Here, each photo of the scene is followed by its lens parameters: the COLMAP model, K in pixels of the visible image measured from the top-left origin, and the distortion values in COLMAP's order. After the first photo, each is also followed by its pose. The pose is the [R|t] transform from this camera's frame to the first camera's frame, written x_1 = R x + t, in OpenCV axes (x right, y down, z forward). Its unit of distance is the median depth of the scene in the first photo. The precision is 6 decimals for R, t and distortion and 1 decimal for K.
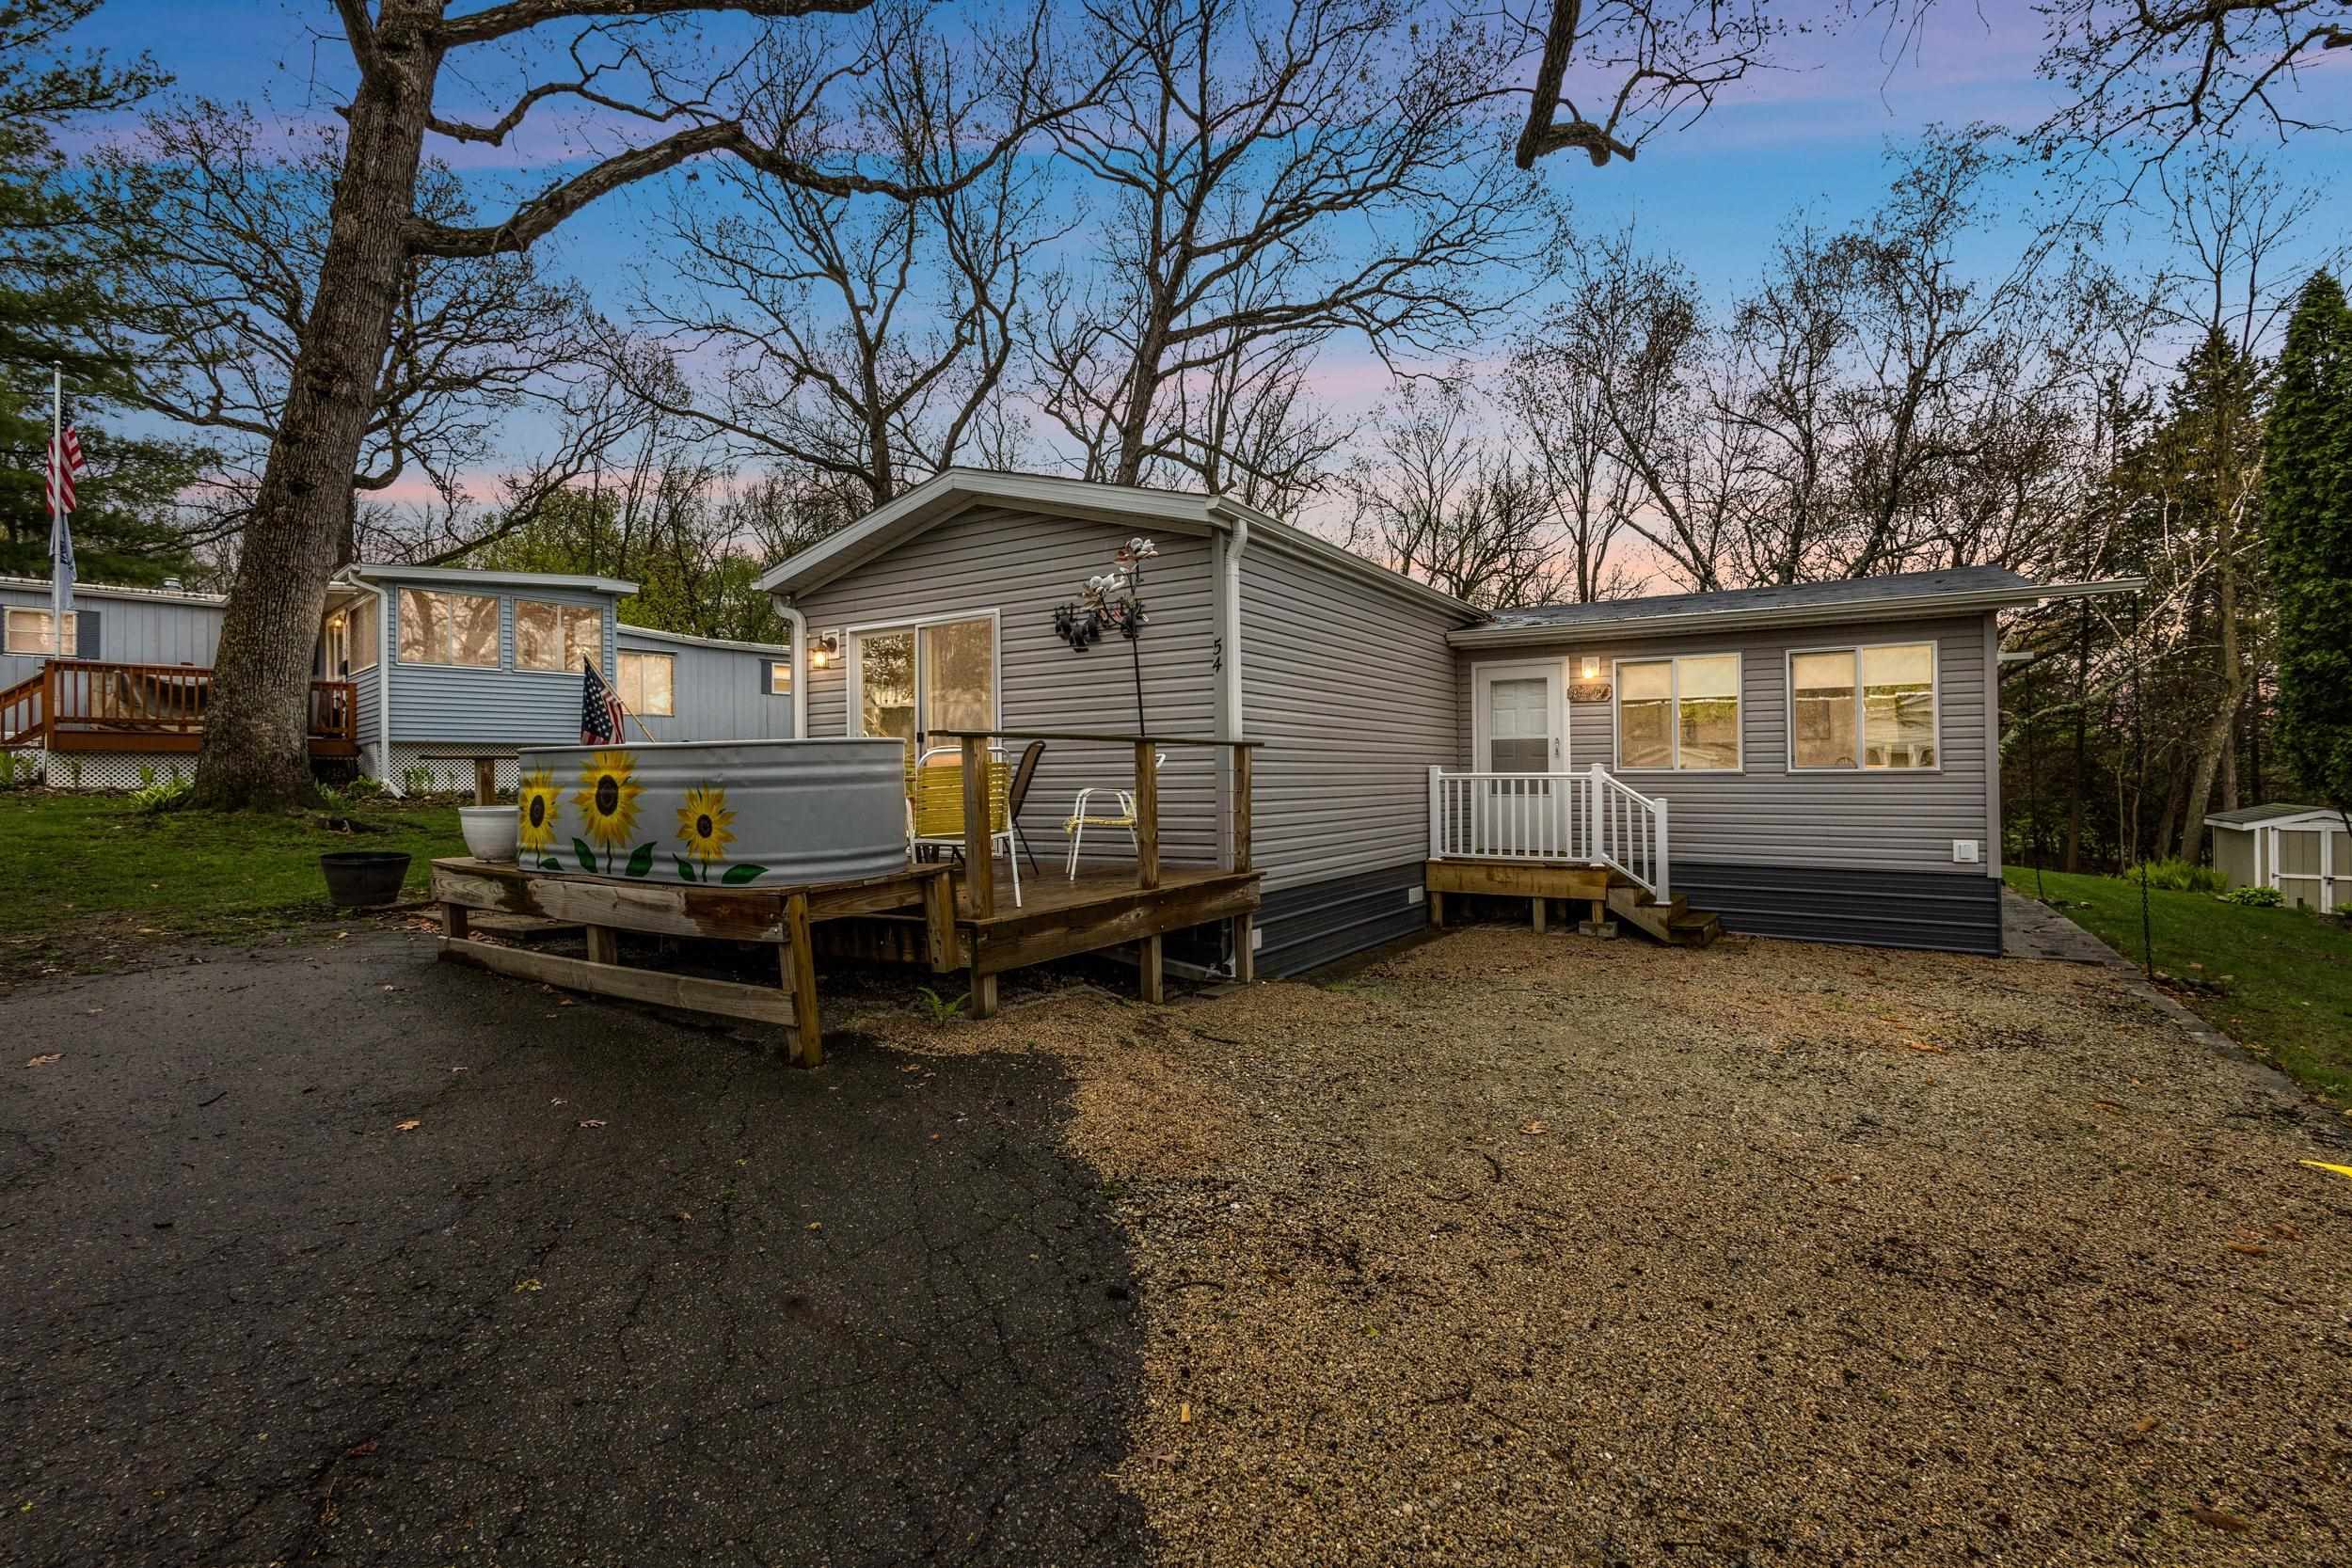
lens RADIAL K [[1077.8, 0, 1169.5], [0, 1077.8, 769.1], [0, 0, 1]] dist [0.006824, -0.001956]
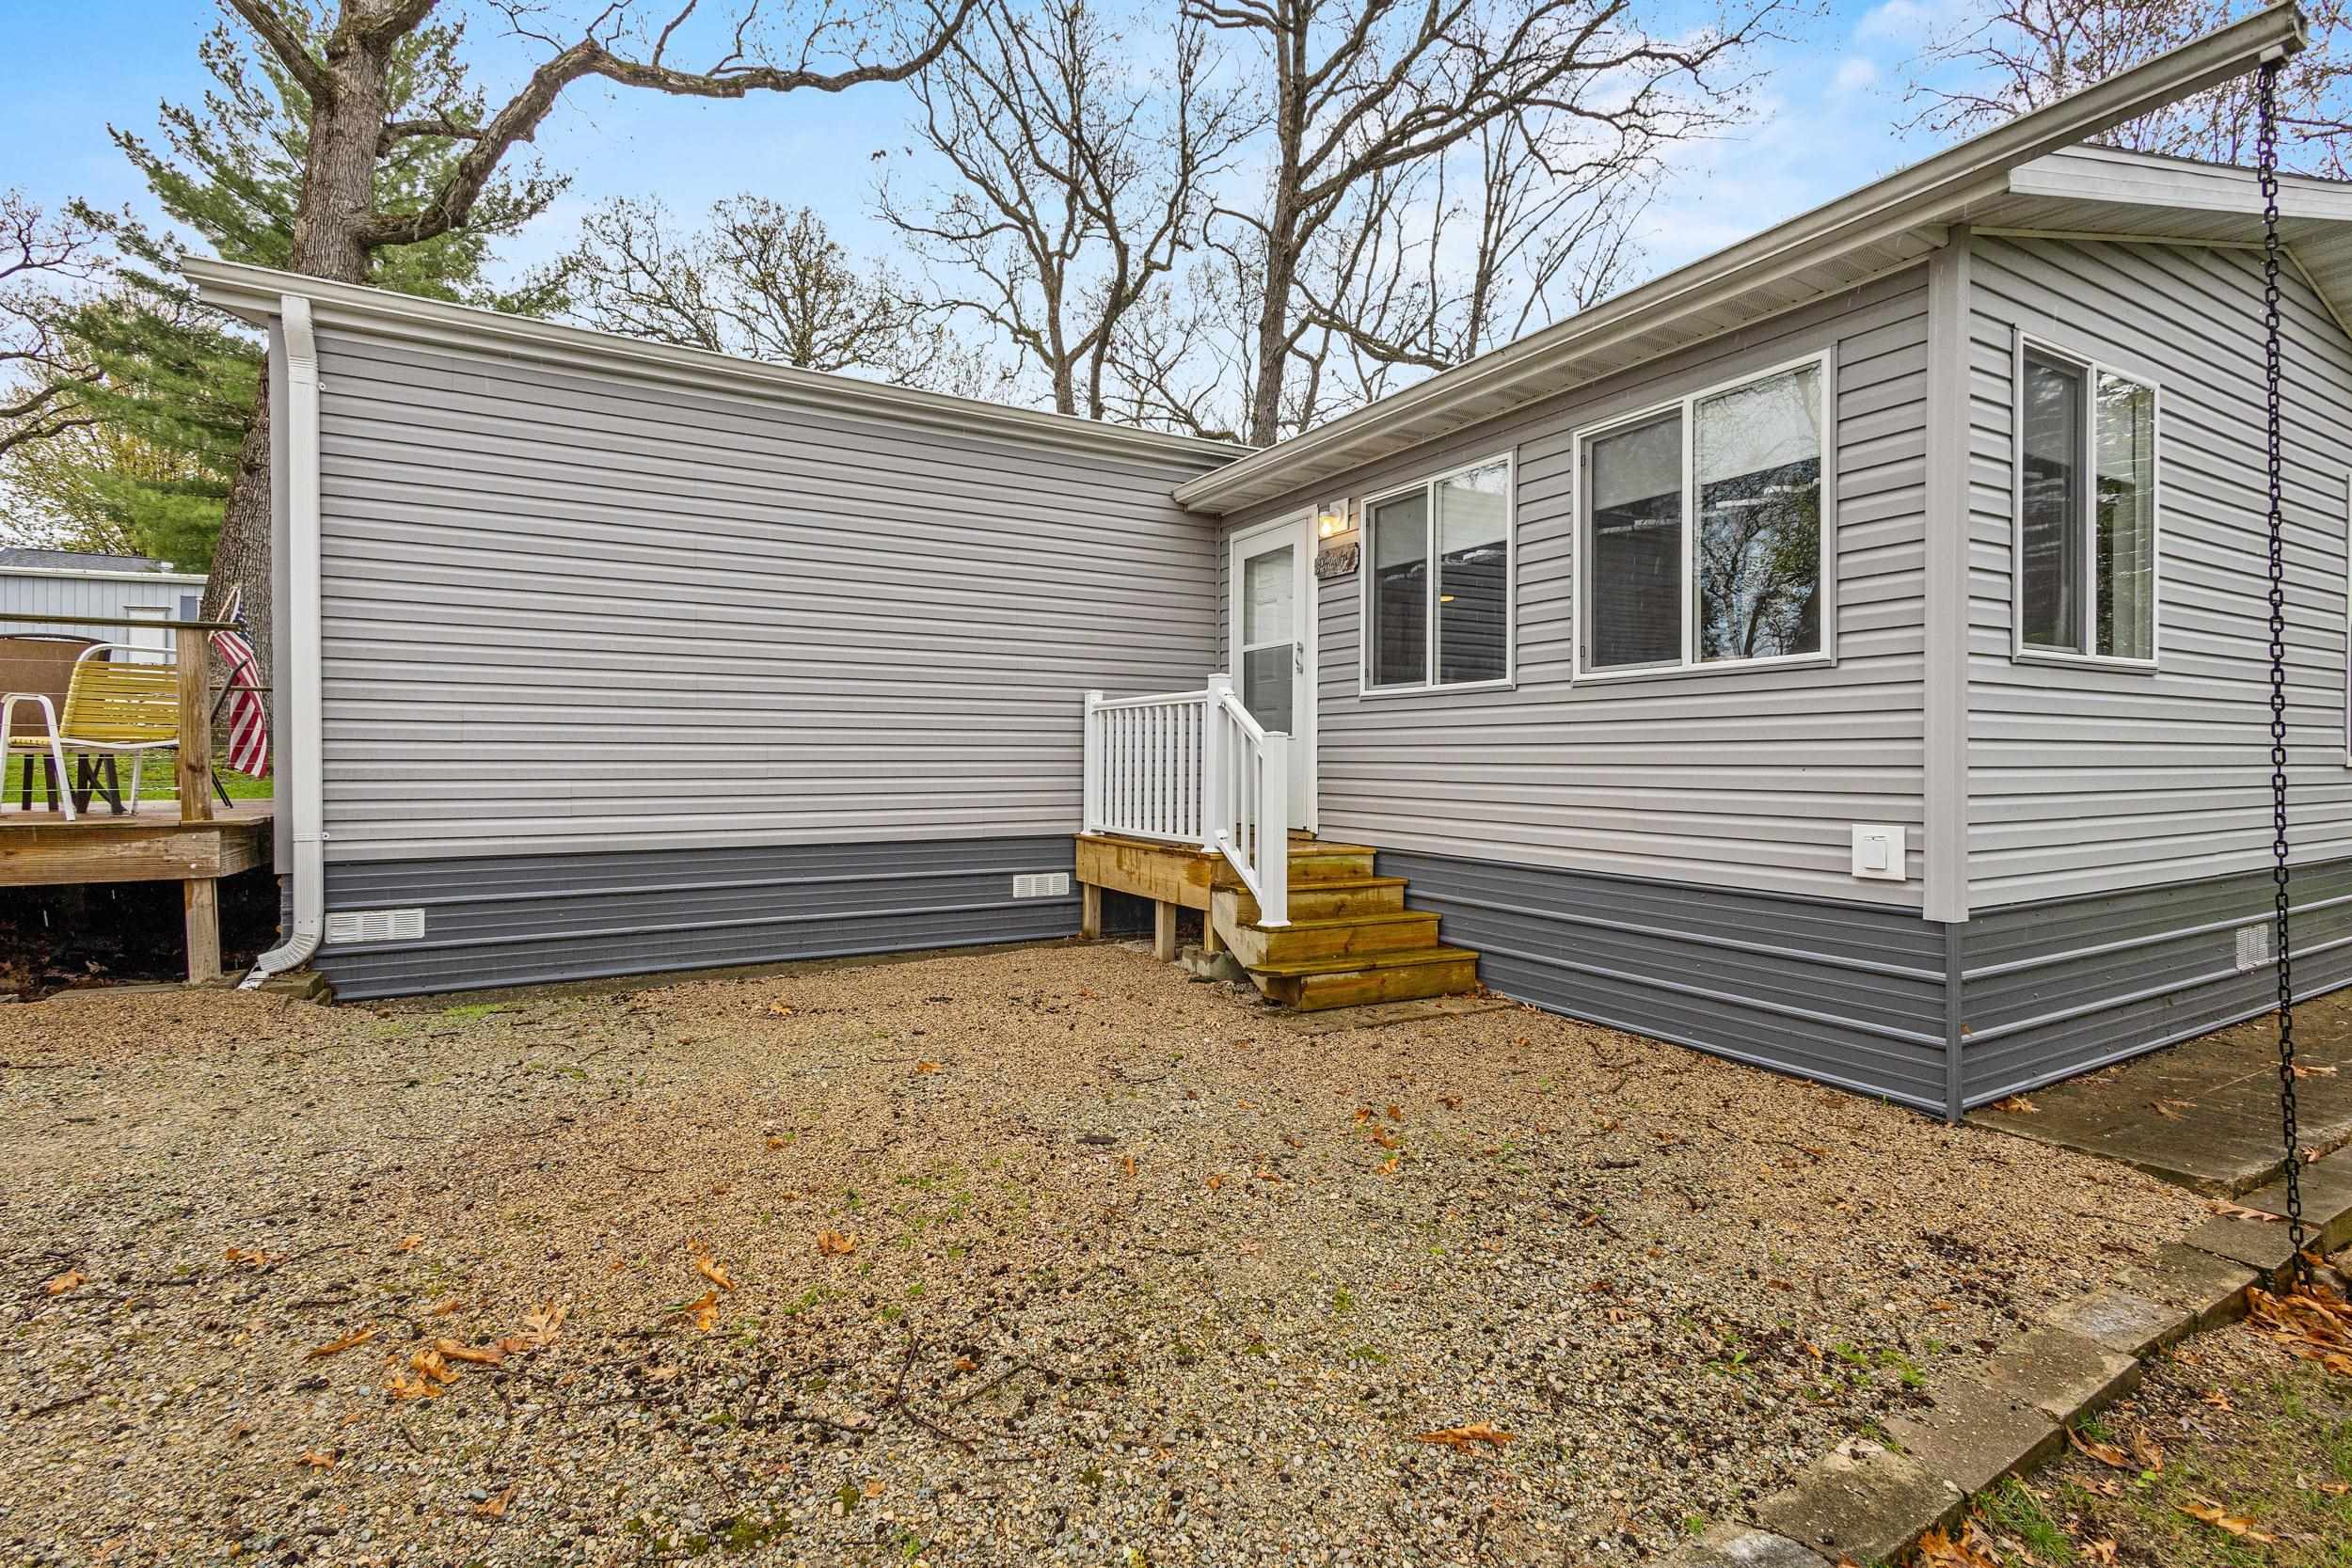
lens RADIAL K [[1077.8, 0, 1177.7], [0, 1077.8, 769.9], [0, 0, 1]] dist [0.006824, -0.001956]
pose [[0.887442, 0.011088, -0.460786, 0.588473], [-0.003132, 0.999833, 0.018028, 0.033009], [0.460909, -0.014556, 0.887328, 0.440491]]
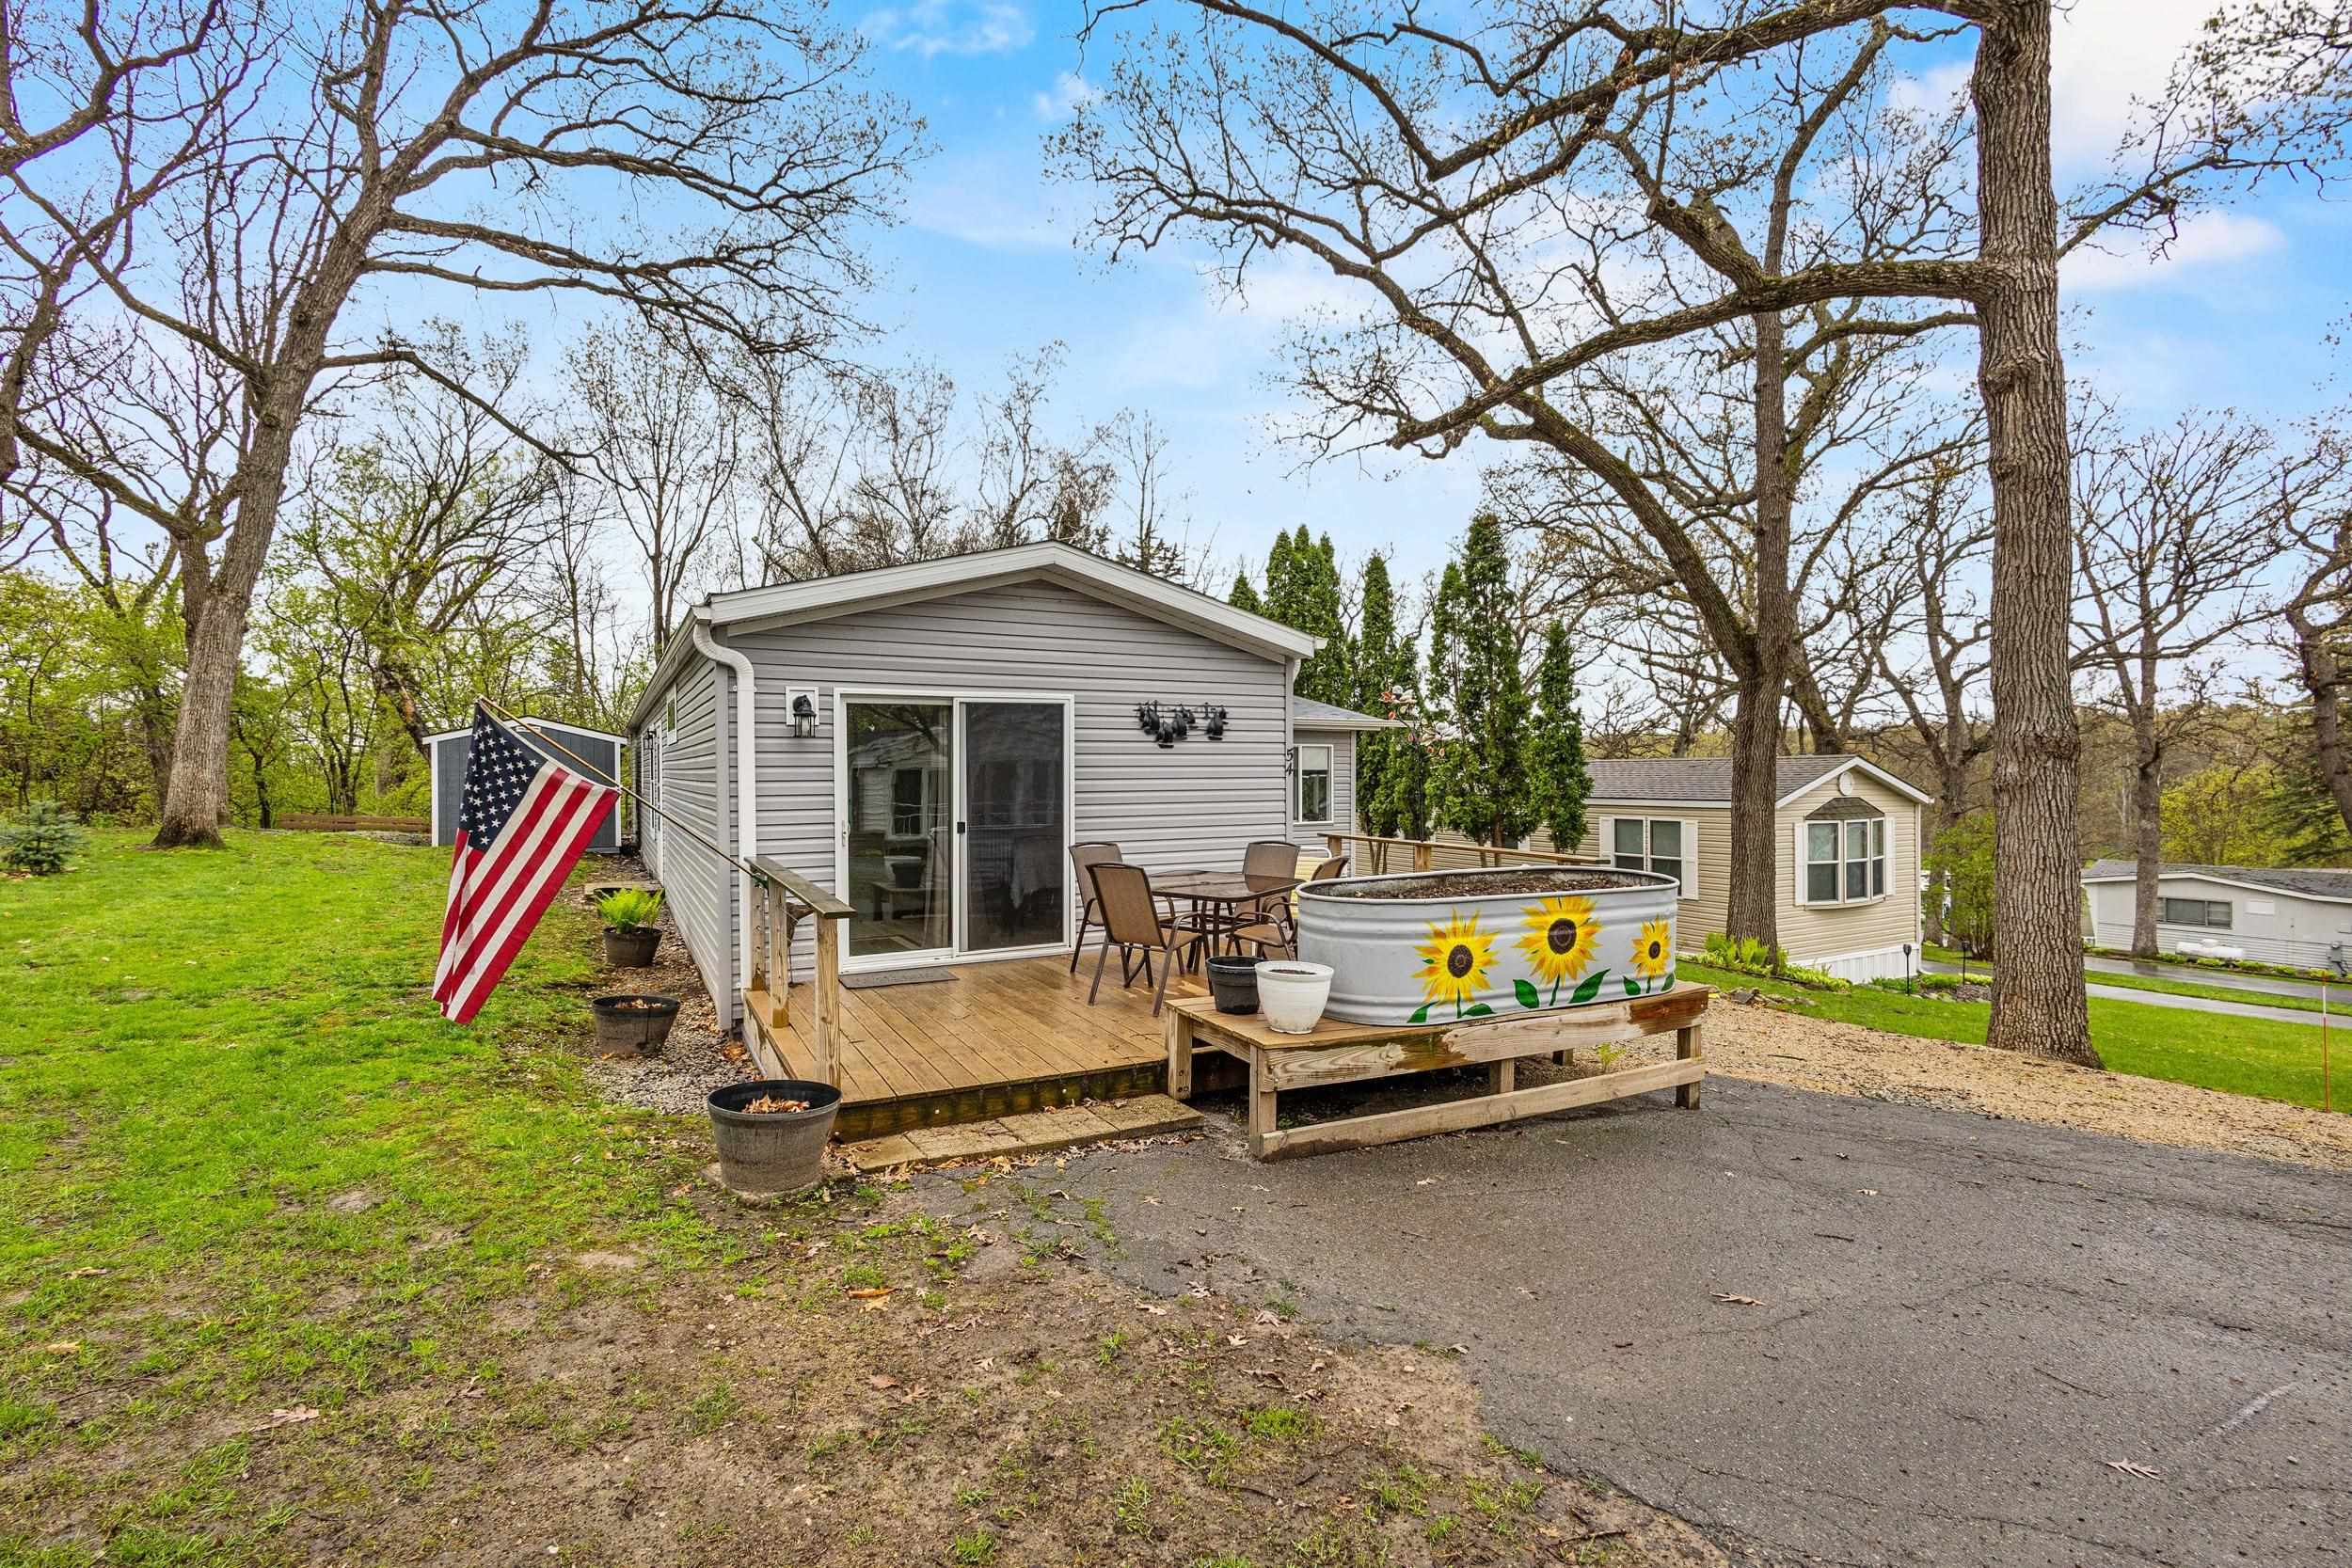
lens RADIAL K [[1077.8, 0, 1181.8], [0, 1077.8, 783.3], [0, 0, 1]] dist [0.006824, -0.001956]
pose [[0.490038, -0.000620, 0.871701, -0.734425], [-0.010836, 0.999918, 0.006803, -0.059965], [-0.871634, -0.012779, 0.489991, 0.343894]]
